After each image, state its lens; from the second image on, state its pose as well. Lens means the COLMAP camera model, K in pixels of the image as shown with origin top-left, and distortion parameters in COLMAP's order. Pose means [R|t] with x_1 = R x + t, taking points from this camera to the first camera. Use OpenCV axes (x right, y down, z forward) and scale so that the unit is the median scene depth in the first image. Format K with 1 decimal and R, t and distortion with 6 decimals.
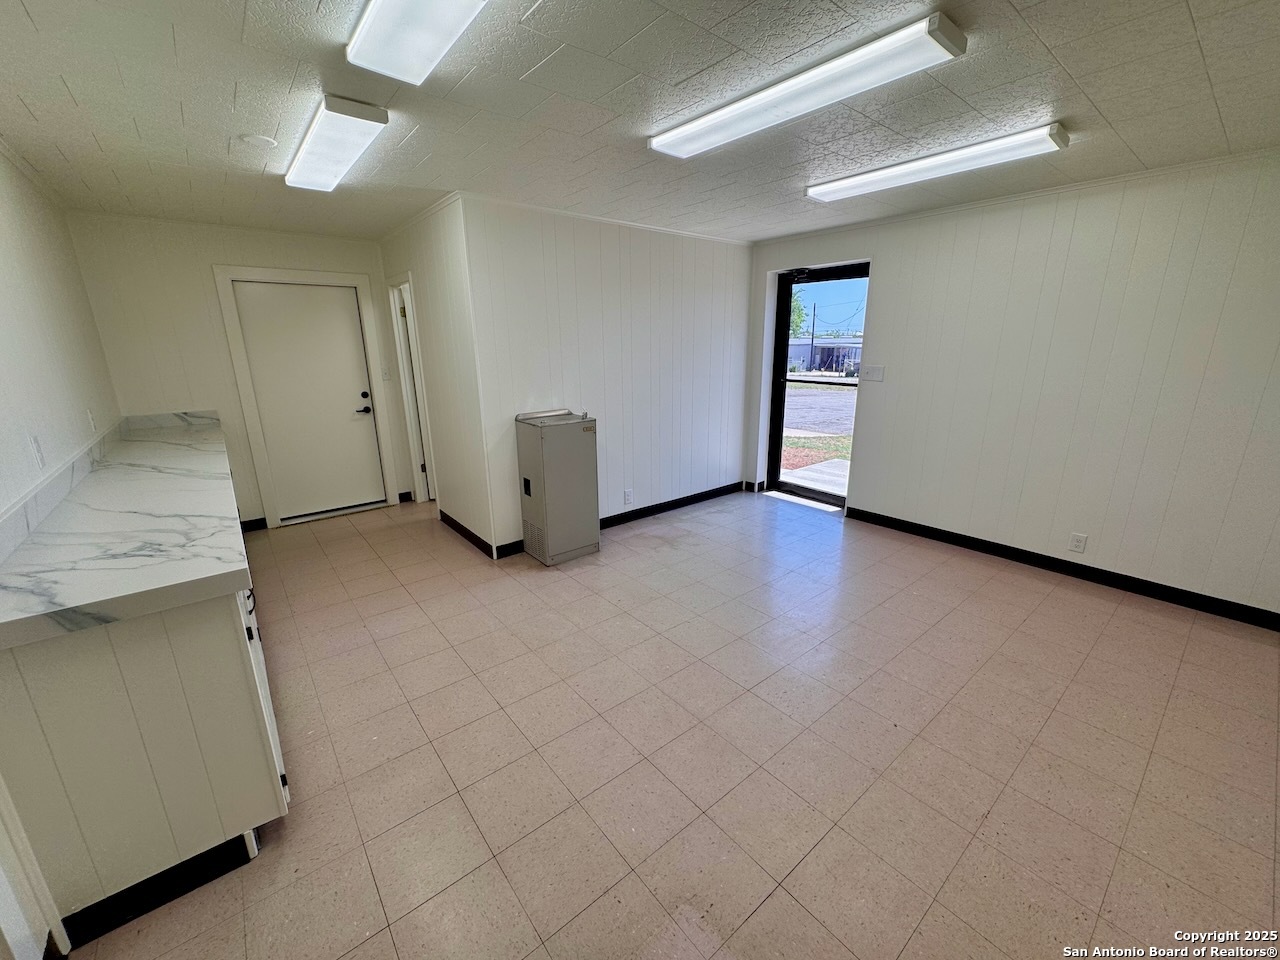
lens RADIAL K [[508.6, 0, 638.8], [0, 508.6, 479.4], [0, 0, 1]] dist [-0.002387, -0.000158]
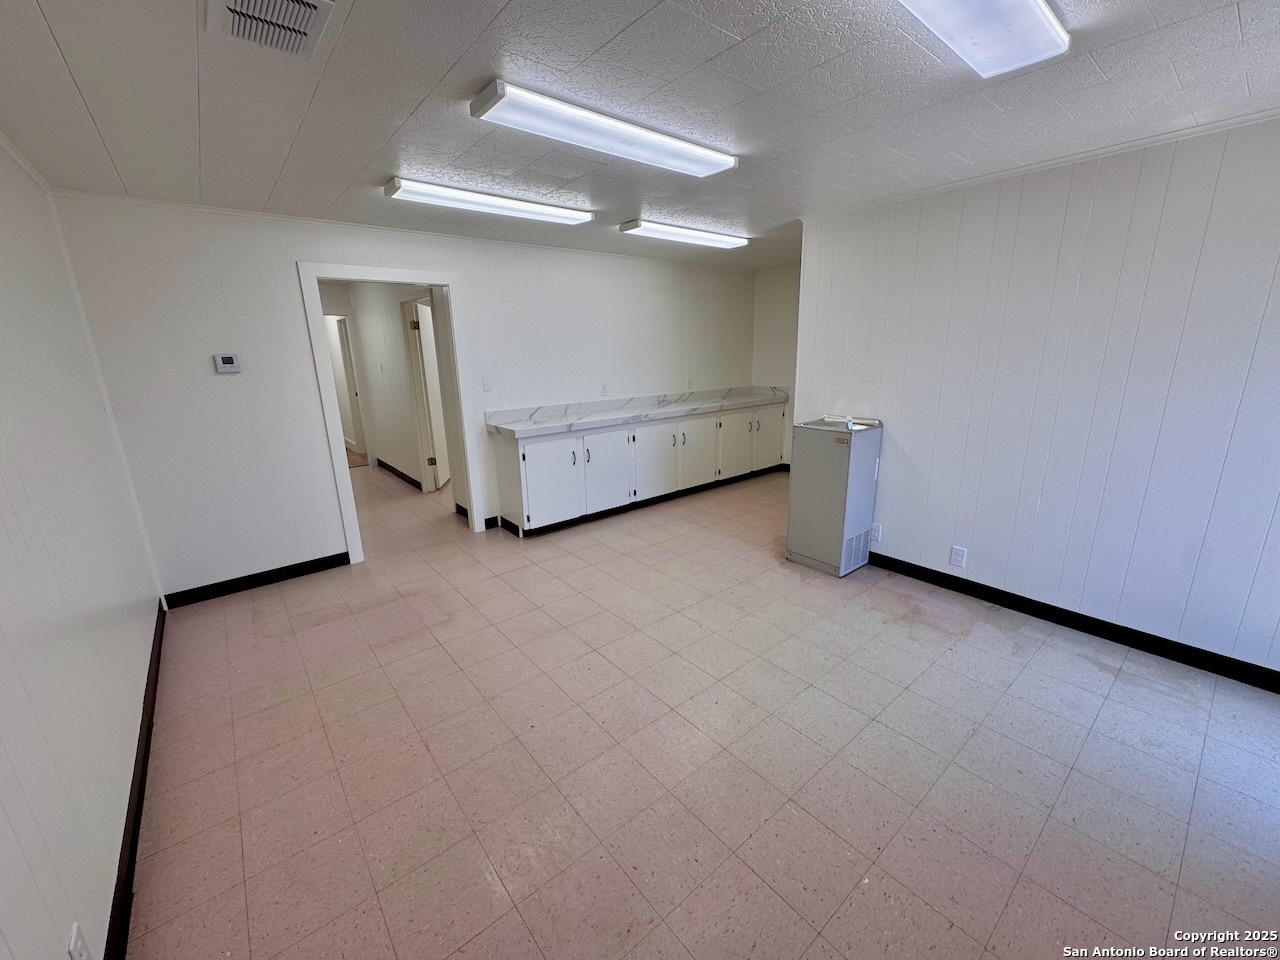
lens RADIAL K [[508.6, 0, 638.4], [0, 508.6, 479.9], [0, 0, 1]] dist [-0.002387, -0.000158]
pose [[0.006474, 0.263444, -0.964653, 0.784271], [-0.238887, 0.937150, 0.254330, -0.174760], [0.971026, 0.228796, 0.069000, 0.581392]]
